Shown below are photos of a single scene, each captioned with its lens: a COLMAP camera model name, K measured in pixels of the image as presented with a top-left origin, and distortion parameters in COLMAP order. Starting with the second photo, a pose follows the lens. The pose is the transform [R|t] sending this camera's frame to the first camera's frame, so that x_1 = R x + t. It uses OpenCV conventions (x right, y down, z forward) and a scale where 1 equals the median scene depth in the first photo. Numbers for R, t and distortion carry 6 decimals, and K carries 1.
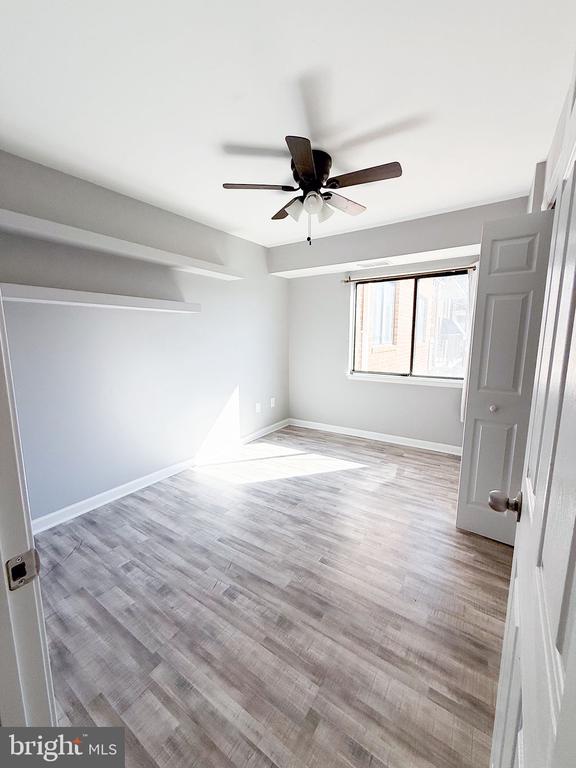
lens RADIAL K [[311.2, 0, 289.8], [0, 311.2, 385.9], [0, 0, 1]] dist [0.003455, -0.000292]
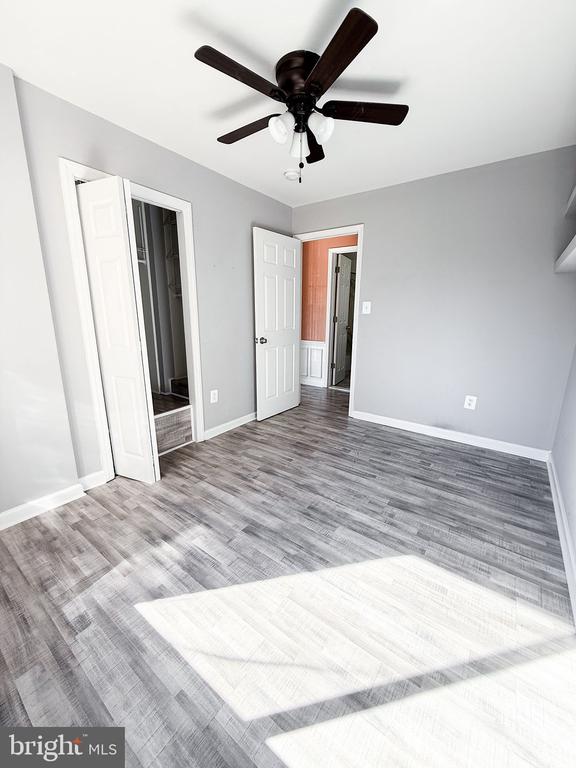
lens RADIAL K [[311.2, 0, 288.5], [0, 311.2, 384.7], [0, 0, 1]] dist [0.003455, -0.000292]
pose [[-0.999010, -0.015282, 0.041785, 0.061297], [0.002071, 0.922169, 0.386781, -0.309965], [-0.044443, 0.386484, -0.921224, 2.172517]]
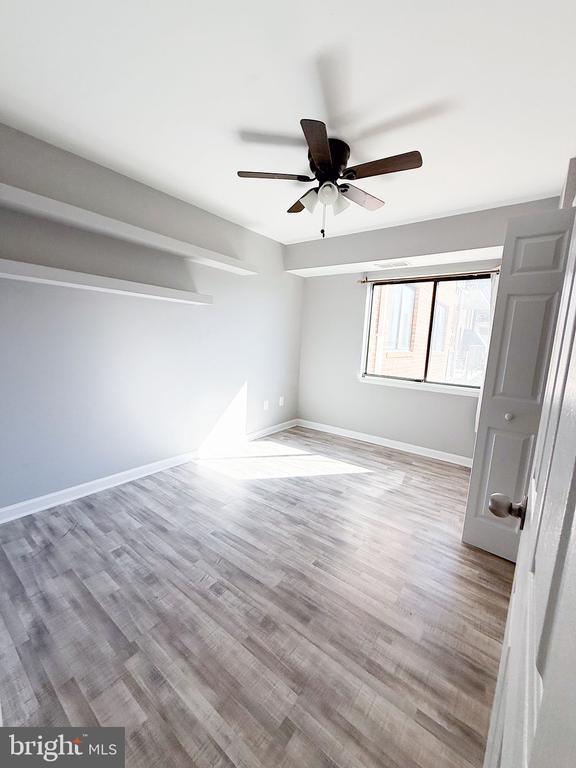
lens RADIAL K [[311.2, 0, 289.1], [0, 311.2, 385.9], [0, 0, 1]] dist [0.003455, -0.000292]
pose [[0.996996, 0.058832, -0.050384, 0.038880], [-0.059426, 0.998179, -0.010362, 0.030767], [0.049683, 0.013325, 0.998676, 0.032221]]
